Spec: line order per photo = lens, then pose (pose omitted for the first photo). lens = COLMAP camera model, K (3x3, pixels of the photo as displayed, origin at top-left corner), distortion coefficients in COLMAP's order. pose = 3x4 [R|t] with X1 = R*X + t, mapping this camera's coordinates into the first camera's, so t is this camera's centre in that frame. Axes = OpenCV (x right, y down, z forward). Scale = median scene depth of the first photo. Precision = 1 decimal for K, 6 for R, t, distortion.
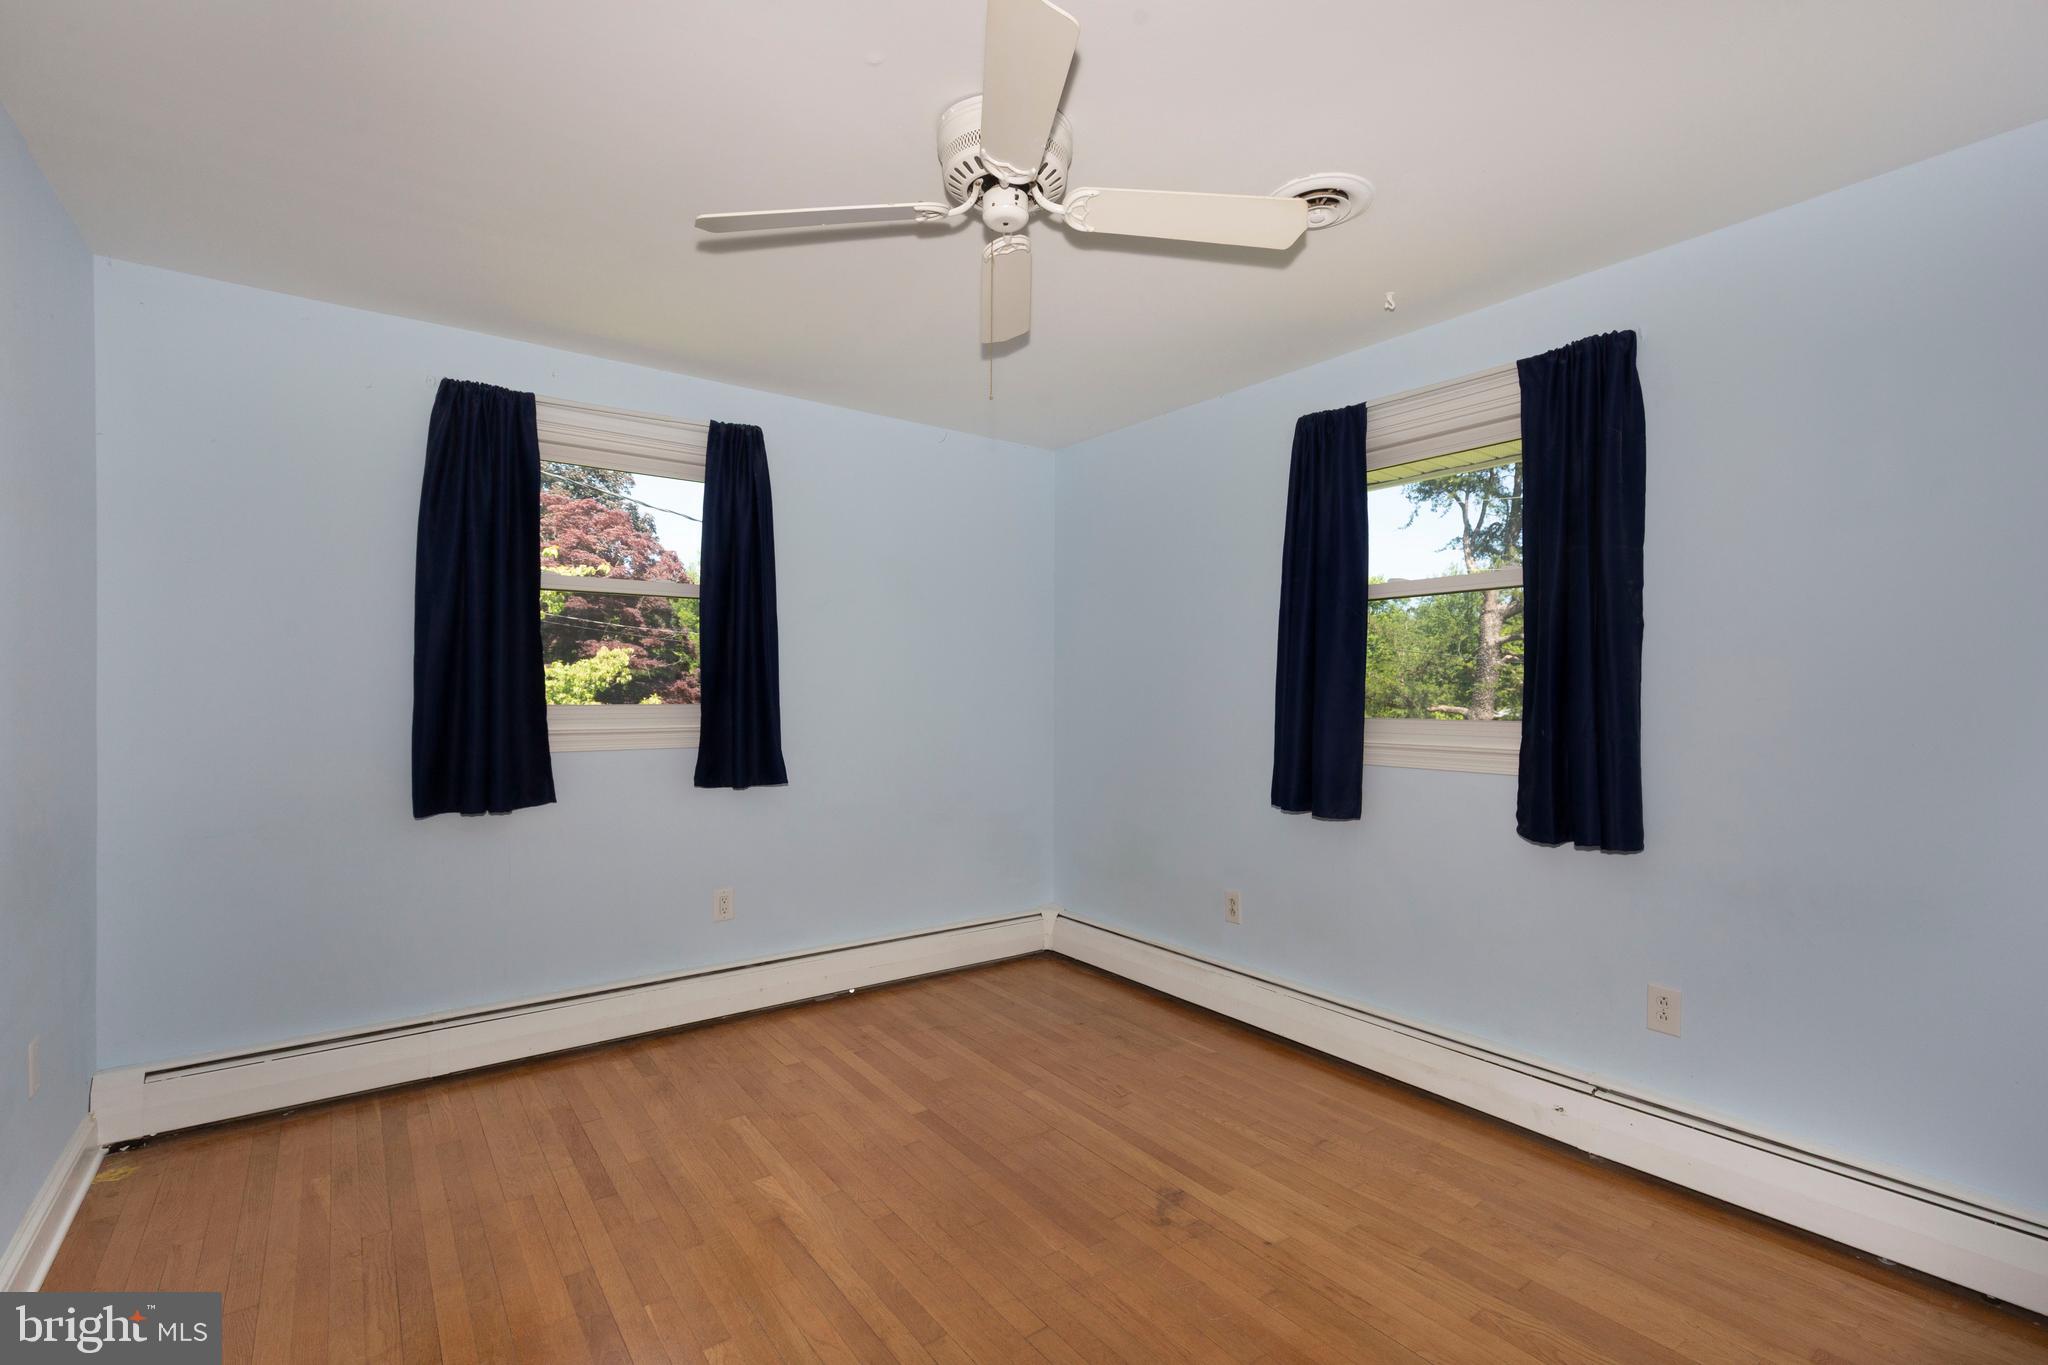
lens RADIAL K [[927.4, 0, 1044.0], [0, 927.4, 680.5], [0, 0, 1]] dist [0.007169, 0.000044]
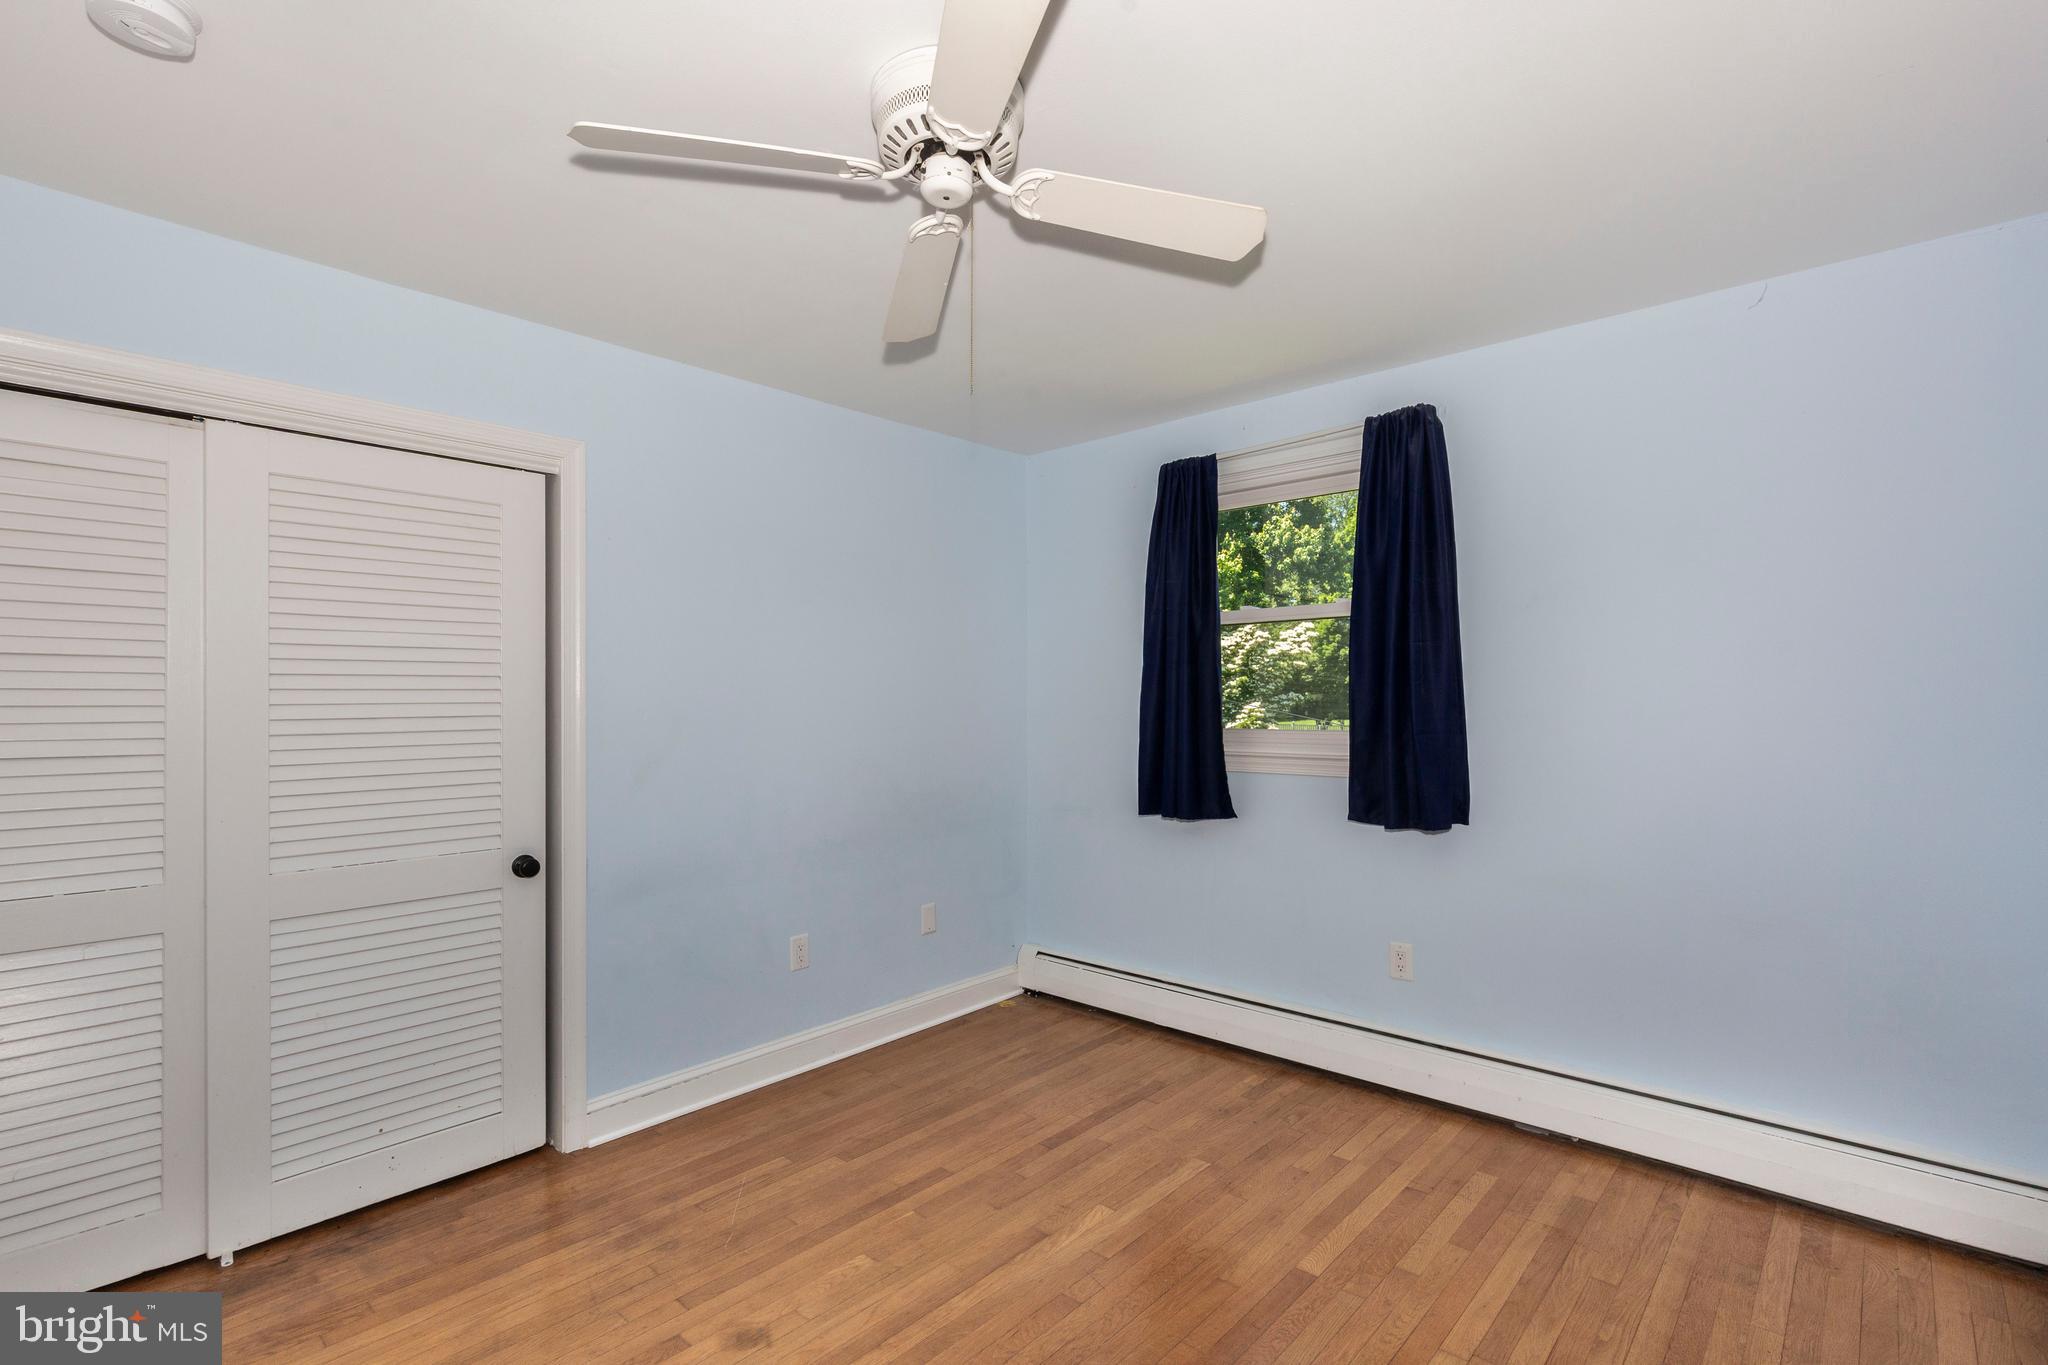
lens RADIAL K [[927.4, 0, 1035.1], [0, 927.4, 693.0], [0, 0, 1]] dist [0.007169, 0.000044]
pose [[0.197889, -0.019618, -0.980028, 0.535522], [0.014786, 0.999746, -0.017027, -0.001520], [0.980113, -0.011121, 0.198128, 0.584302]]
